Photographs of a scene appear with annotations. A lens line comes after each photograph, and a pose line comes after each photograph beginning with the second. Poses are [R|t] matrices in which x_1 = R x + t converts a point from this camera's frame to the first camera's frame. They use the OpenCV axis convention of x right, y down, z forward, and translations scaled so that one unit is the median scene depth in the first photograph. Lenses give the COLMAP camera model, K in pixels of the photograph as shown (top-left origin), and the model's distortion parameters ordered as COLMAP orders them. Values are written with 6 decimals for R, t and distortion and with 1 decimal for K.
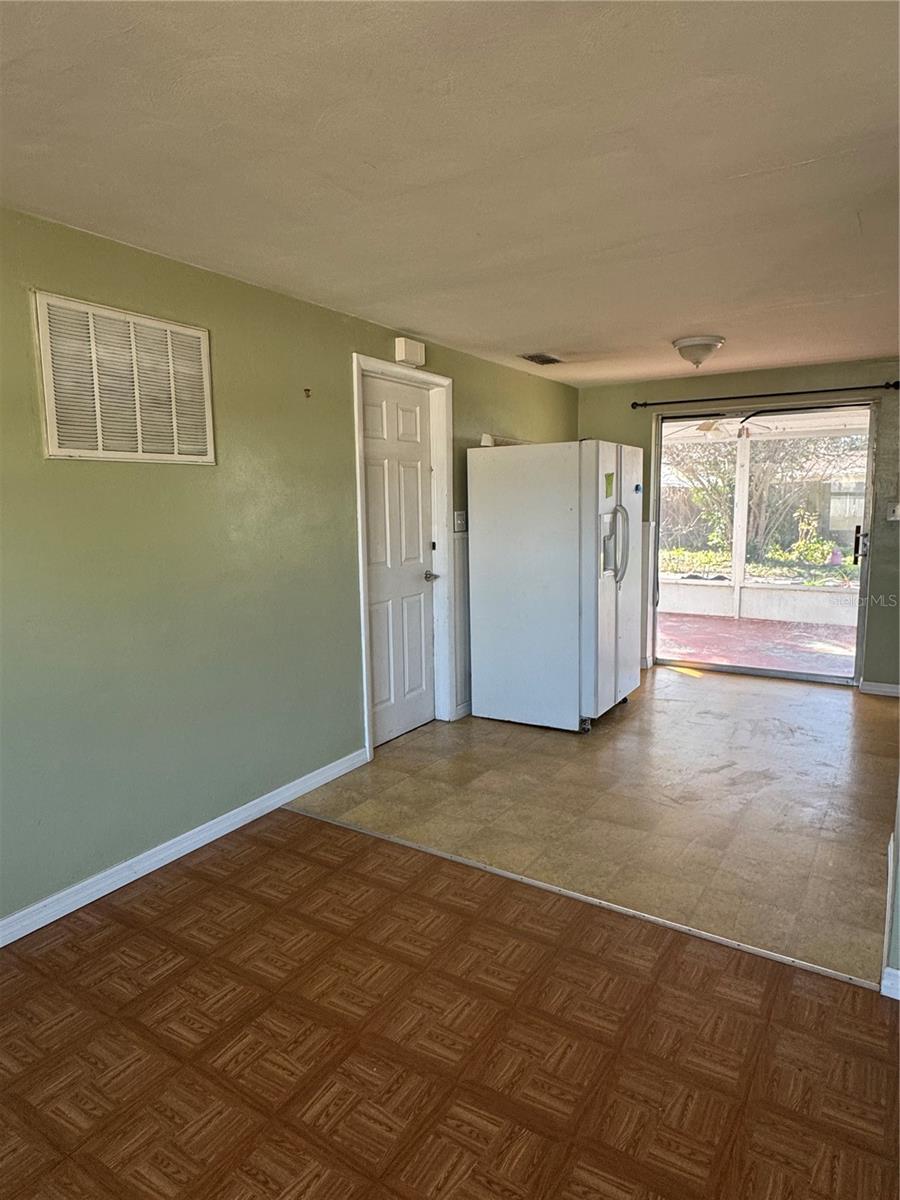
lens RADIAL K [[726.4, 0, 451.8], [0, 726.4, 598.2], [0, 0, 1]] dist [-0.007883, 0.004653]
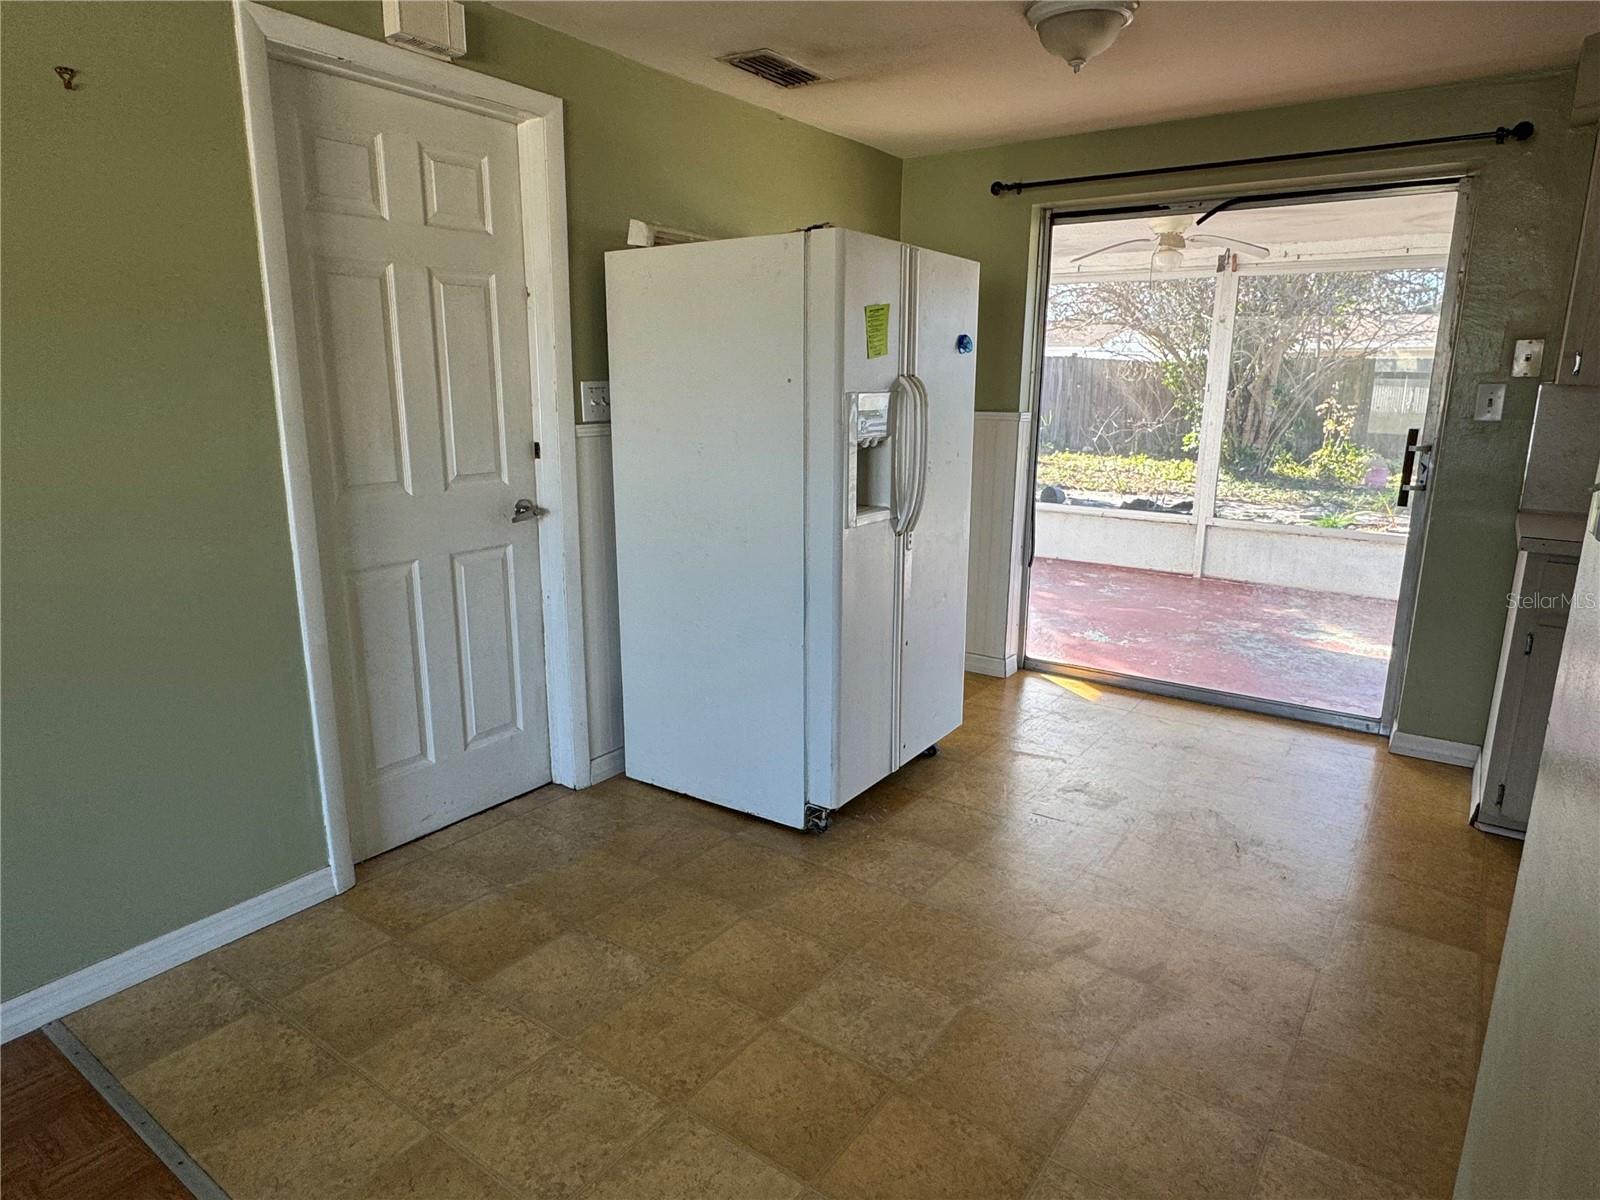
lens RADIAL K [[968.5, 0, 799.6], [0, 968.5, 596.6], [0, 0, 1]] dist [-0.007883, 0.004653]
pose [[0.998235, 0.033131, -0.049294, 0.193051], [-0.028613, 0.995559, 0.089687, -0.036571], [0.052046, -0.088118, 0.994749, 0.336618]]
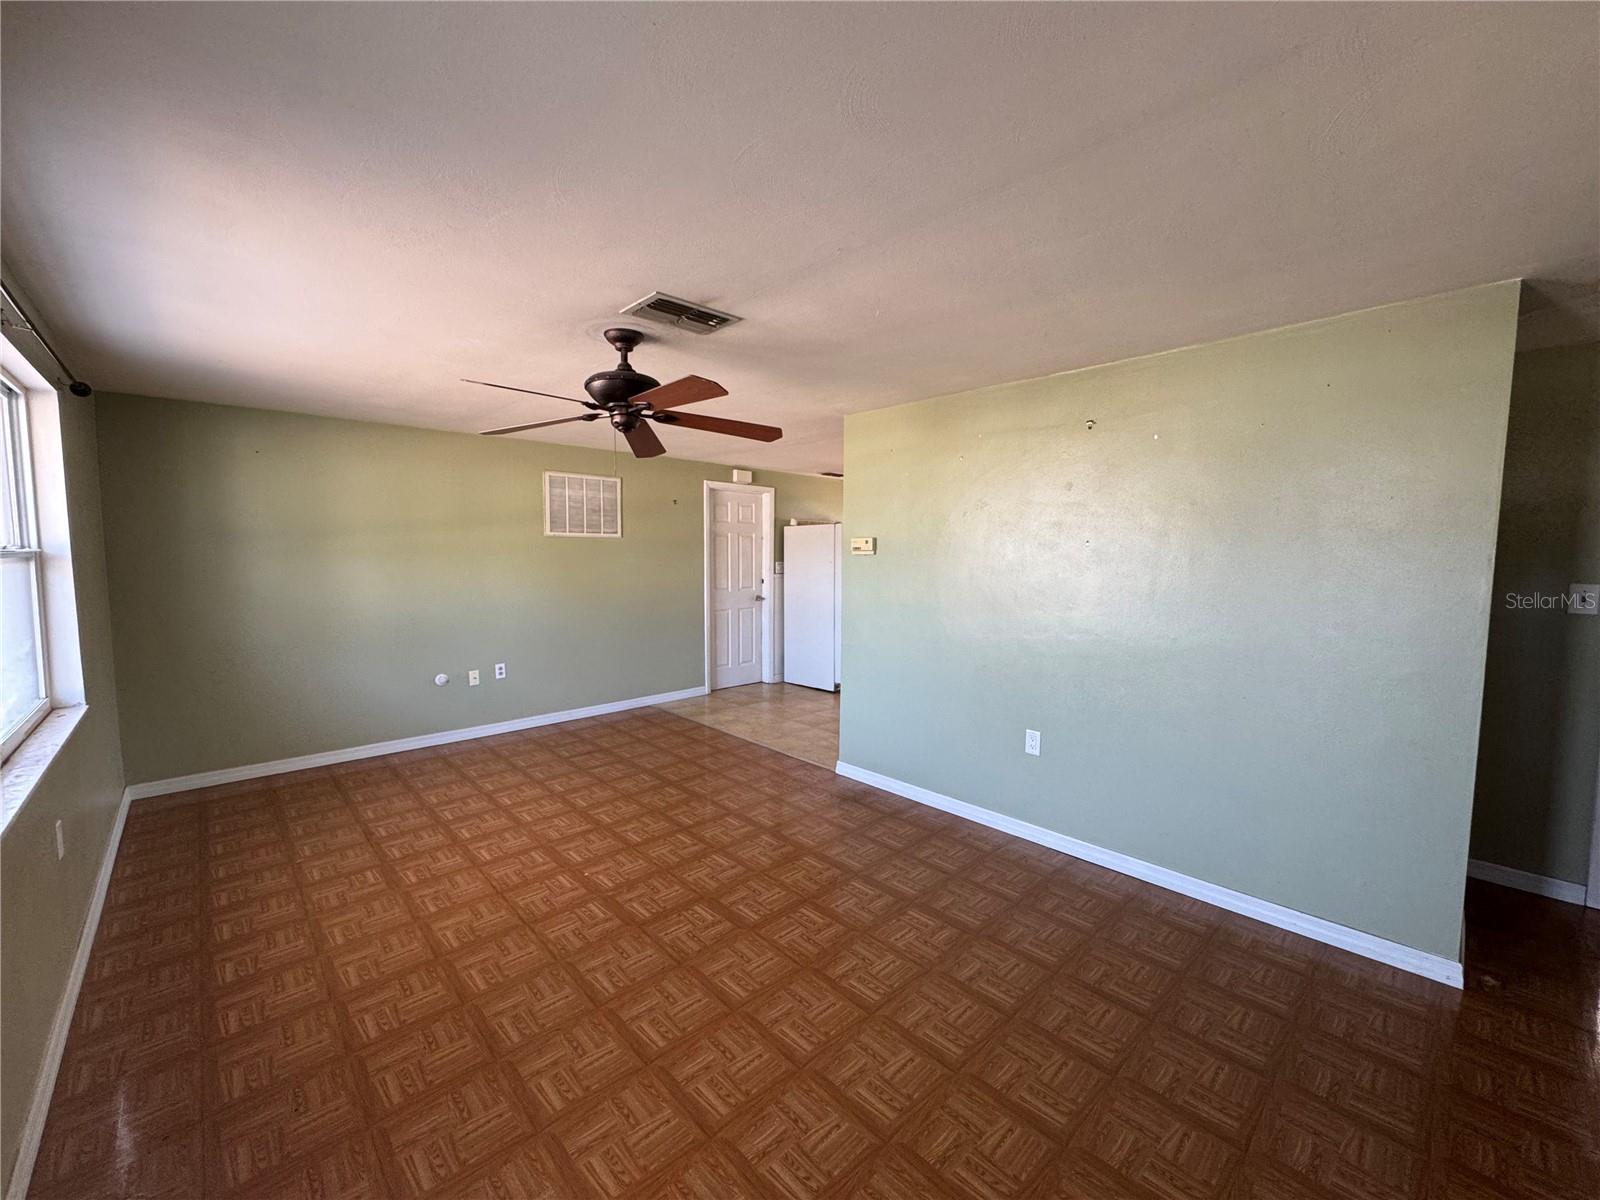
lens RADIAL K [[637.4, 0, 792.5], [0, 637.4, 601.4], [0, 0, 1]] dist [-0.005336, 0.000832]
pose [[0.967144, 0.038339, -0.251321, 0.435352], [-0.052797, 0.997300, -0.051035, 0.051974], [0.248685, 0.062627, 0.966558, -0.472081]]
